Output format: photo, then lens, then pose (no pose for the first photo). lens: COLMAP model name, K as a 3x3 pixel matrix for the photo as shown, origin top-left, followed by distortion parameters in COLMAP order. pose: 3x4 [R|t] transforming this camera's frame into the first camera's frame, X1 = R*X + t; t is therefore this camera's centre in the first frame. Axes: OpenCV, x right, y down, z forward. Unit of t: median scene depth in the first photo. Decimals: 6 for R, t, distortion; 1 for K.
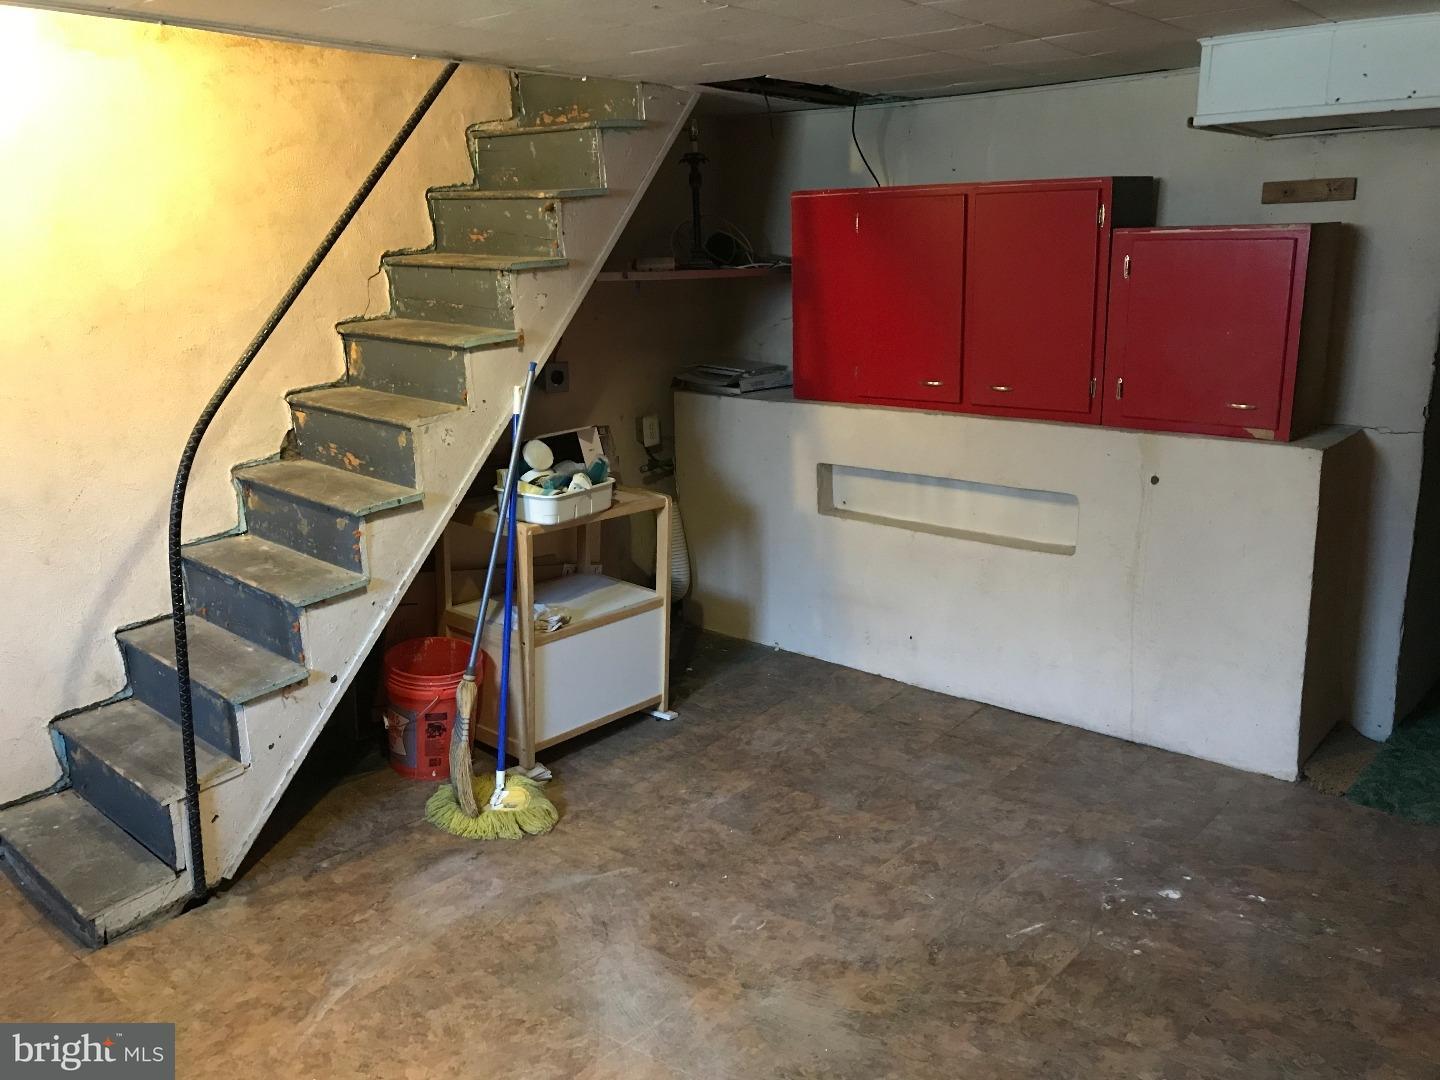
lens RADIAL K [[1200.7, 0, 703.5], [0, 1200.7, 523.5], [0, 0, 1]] dist [0.078074, -0.095687]
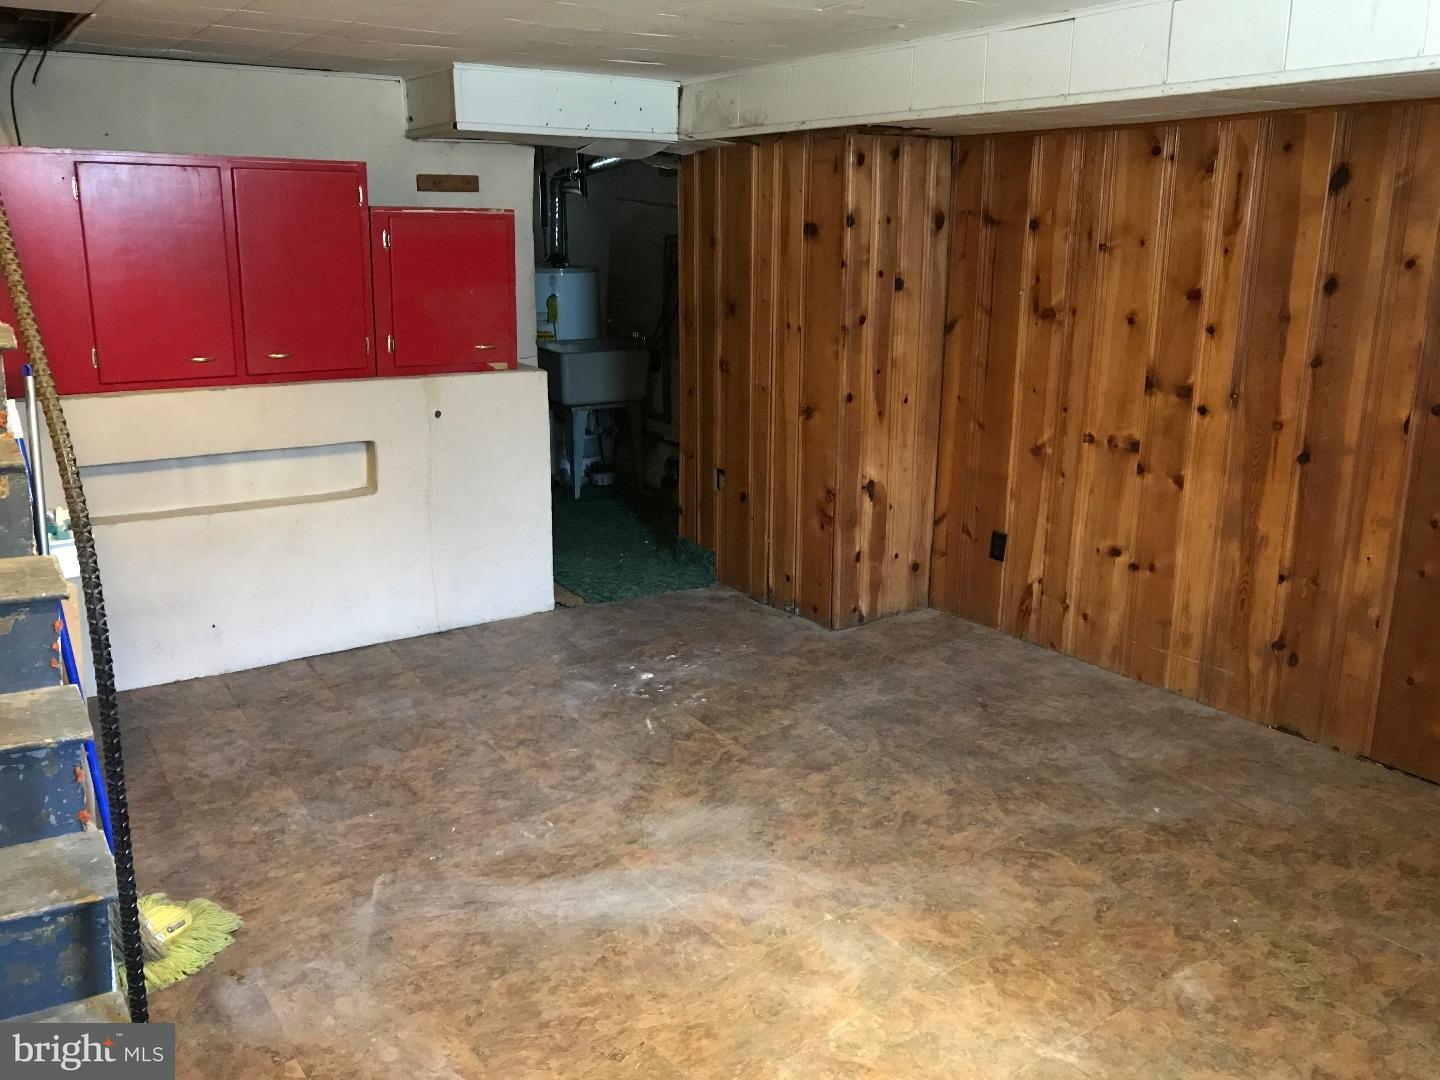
lens RADIAL K [[1200.7, 0, 703.5], [0, 1200.7, 523.5], [0, 0, 1]] dist [0.078074, -0.095687]
pose [[0.262899, -0.216677, 0.940178, -0.818354], [0.207788, 0.964305, 0.164134, -0.081898], [-0.942183, 0.152207, 0.298538, 0.439788]]
